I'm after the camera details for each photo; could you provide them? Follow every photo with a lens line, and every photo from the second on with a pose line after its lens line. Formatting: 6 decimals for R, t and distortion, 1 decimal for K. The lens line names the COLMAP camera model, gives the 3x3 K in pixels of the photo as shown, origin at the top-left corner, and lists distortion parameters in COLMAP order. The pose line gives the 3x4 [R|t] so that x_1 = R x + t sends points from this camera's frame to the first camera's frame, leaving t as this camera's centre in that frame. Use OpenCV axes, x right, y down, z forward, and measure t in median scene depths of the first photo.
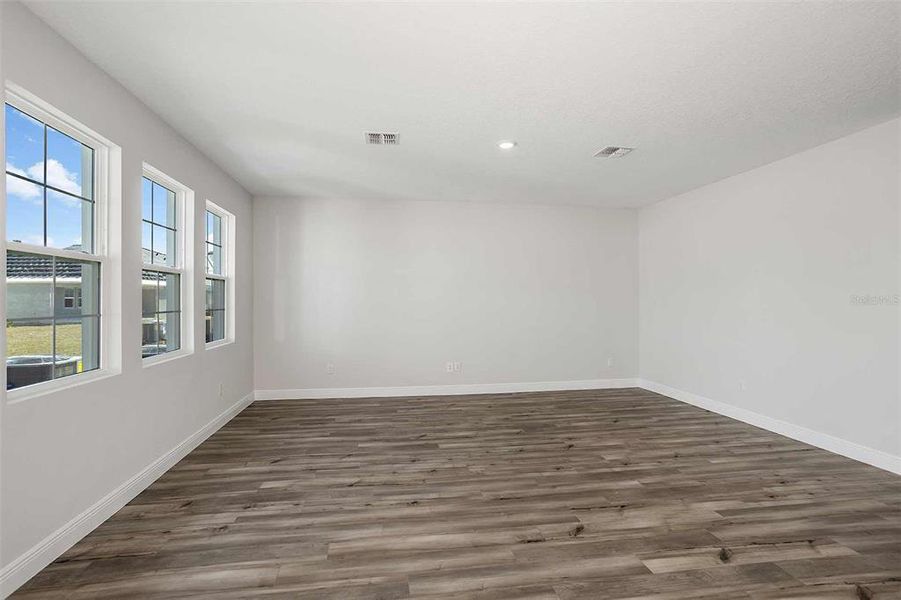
lens RADIAL K [[436.6, 0, 445.0], [0, 436.6, 298.3], [0, 0, 1]] dist [-0.051339, 0.032643]
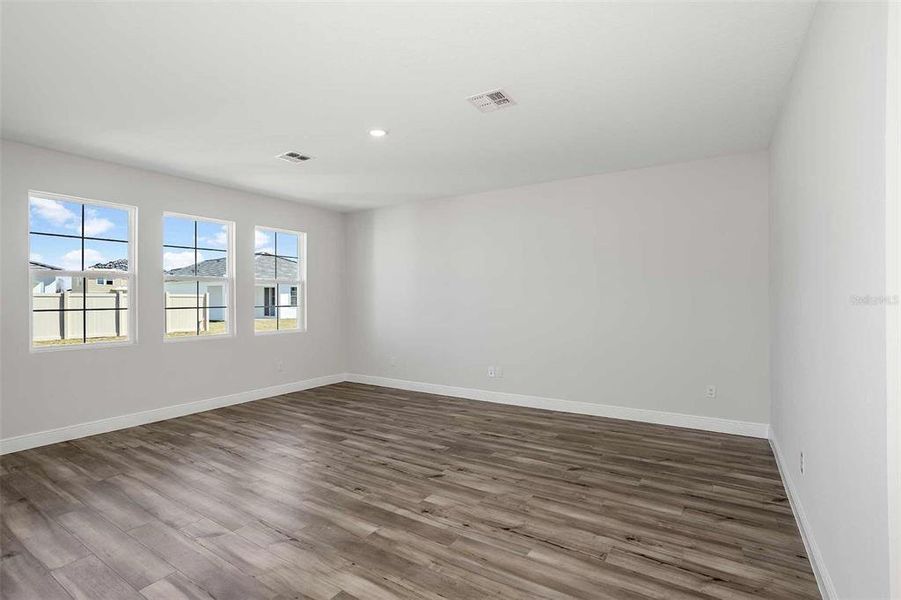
lens RADIAL K [[436.6, 0, 445.0], [0, 436.6, 298.3], [0, 0, 1]] dist [-0.051339, 0.032643]
pose [[0.745351, -0.001398, -0.666671, 0.895786], [0.006948, 0.999960, 0.005670, -0.002842], [0.666636, -0.008858, 0.745331, 0.414551]]
